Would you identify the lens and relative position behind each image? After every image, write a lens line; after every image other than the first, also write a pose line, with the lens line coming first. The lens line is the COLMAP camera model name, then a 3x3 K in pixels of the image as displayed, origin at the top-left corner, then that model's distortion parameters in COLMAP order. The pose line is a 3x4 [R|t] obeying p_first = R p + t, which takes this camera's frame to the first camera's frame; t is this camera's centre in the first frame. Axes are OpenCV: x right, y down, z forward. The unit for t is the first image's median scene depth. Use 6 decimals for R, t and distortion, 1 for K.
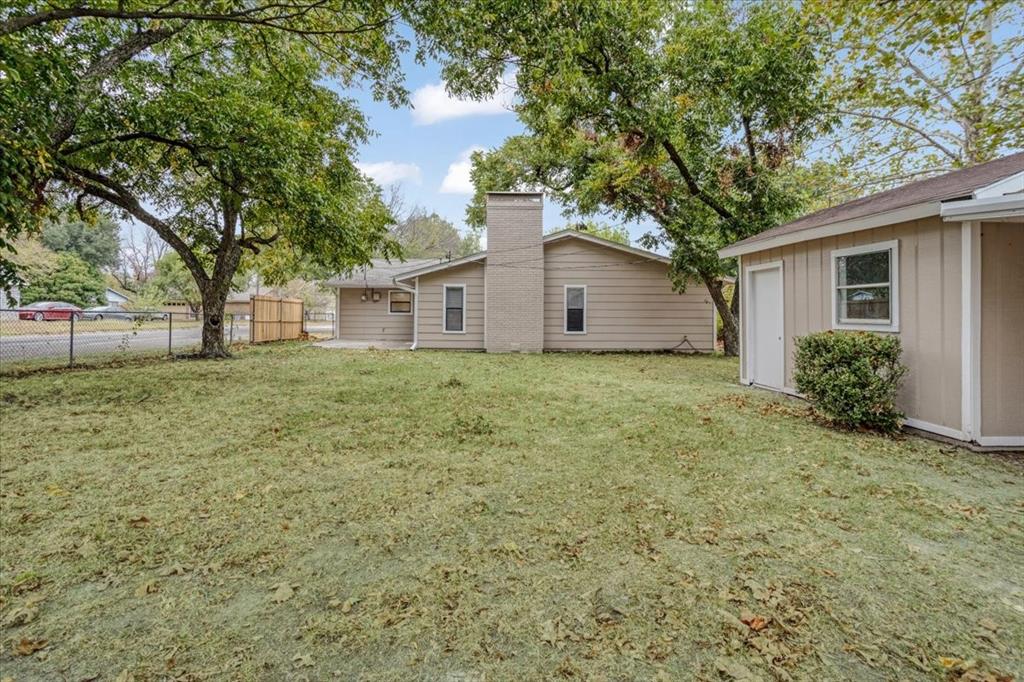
lens RADIAL K [[496.9, 0, 523.7], [0, 496.9, 308.9], [0, 0, 1]] dist [-0.028355, 0.005705]
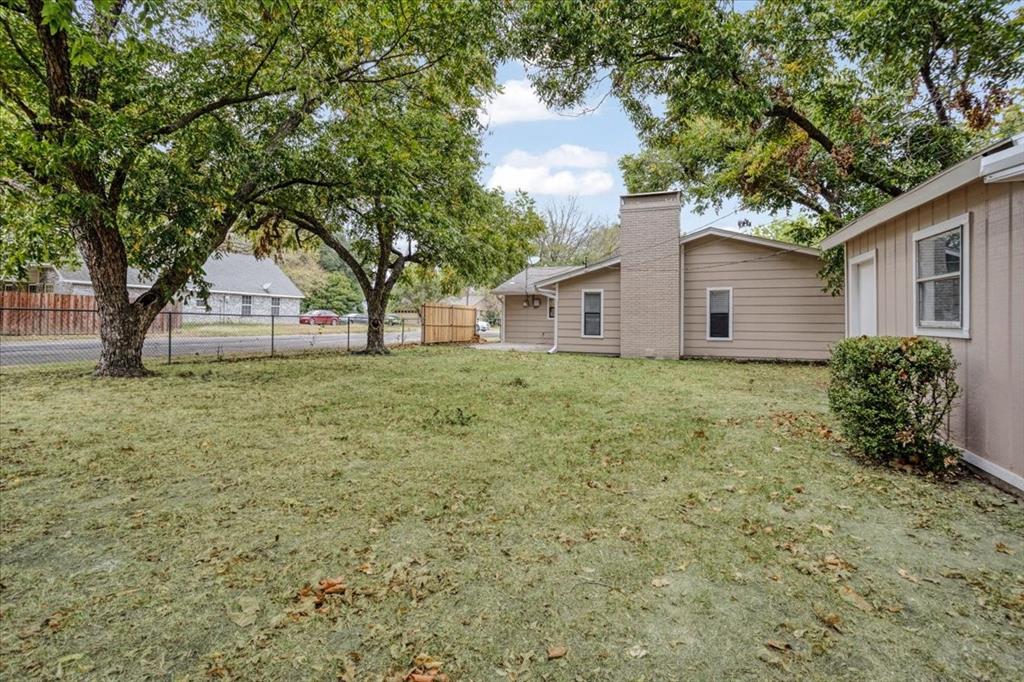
lens RADIAL K [[496.9, 0, 532.5], [0, 496.9, 319.2], [0, 0, 1]] dist [-0.028355, 0.005705]
pose [[0.914510, 0.000571, -0.404564, 0.161335], [0.002396, 0.999974, 0.006827, 0.004269], [0.404557, -0.007213, 0.914484, 0.022495]]
